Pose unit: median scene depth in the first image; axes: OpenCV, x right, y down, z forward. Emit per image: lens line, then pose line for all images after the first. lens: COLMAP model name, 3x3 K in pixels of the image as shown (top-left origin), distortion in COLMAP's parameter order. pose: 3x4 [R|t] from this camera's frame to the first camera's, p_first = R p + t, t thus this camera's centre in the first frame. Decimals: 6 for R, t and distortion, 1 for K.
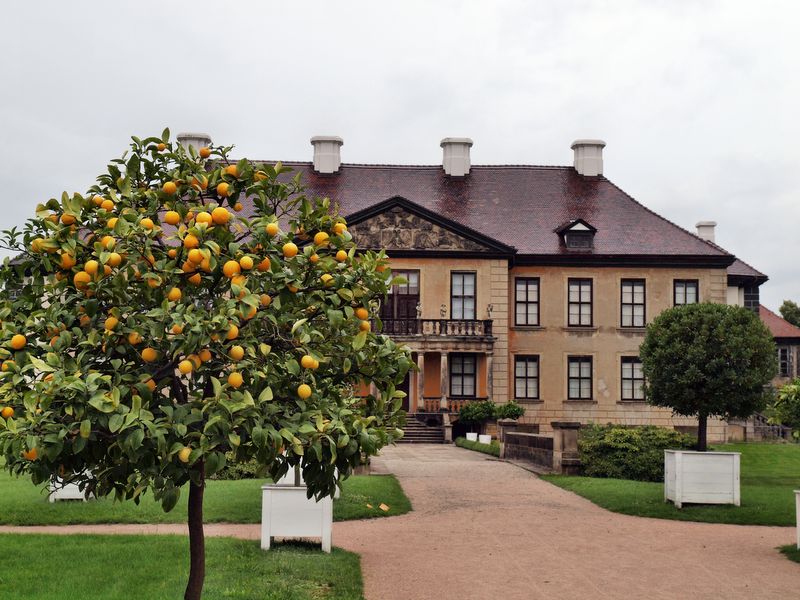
lens RADIAL K [[1398.6, 0, 400.0], [0, 1398.6, 300.0], [0, 0, 1]] dist [0.040795, -0.005023]
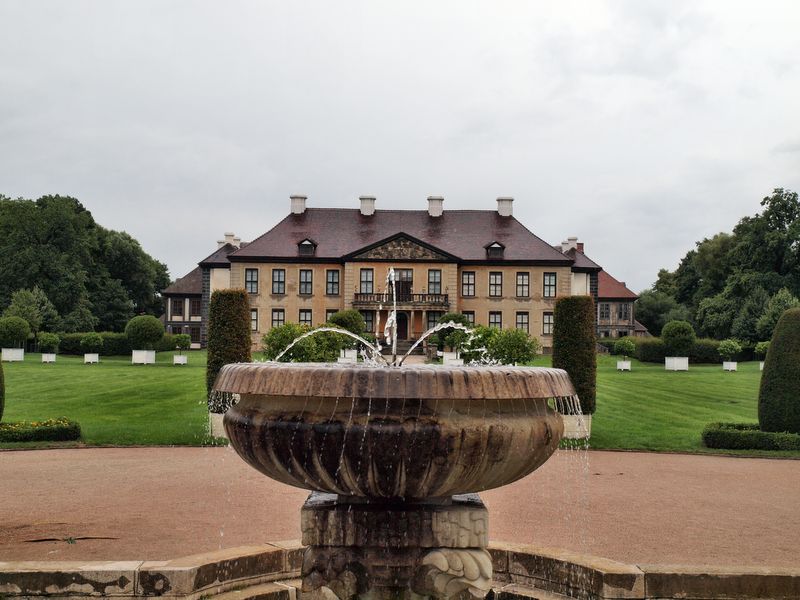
lens RADIAL K [[1111.1, 0, 400.0], [0, 1111.1, 300.0], [0, 0, 1]] dist [0.025702, 0.157395]
pose [[0.999350, 0.001113, -0.036022, 0.052140], [0.000568, 0.998913, 0.046620, -0.050274], [0.036034, -0.046611, 0.998263, -0.578882]]
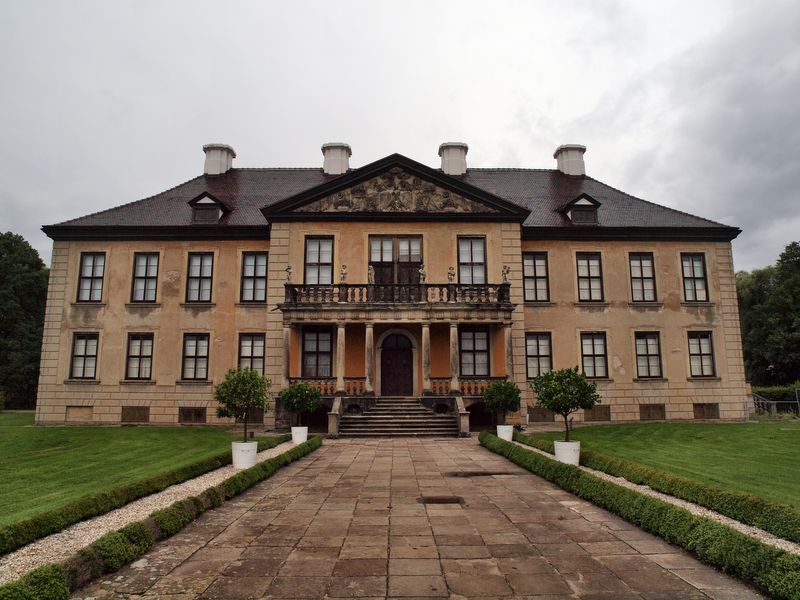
lens RADIAL K [[562.2, 0, 400.0], [0, 562.2, 300.0], [0, 0, 1]] dist [-0.103299, 0.003183]
pose [[0.999564, -0.017779, -0.023565, 0.007382], [0.015647, 0.996018, -0.087765, 0.050374], [0.025032, 0.087358, 0.995862, 0.635858]]
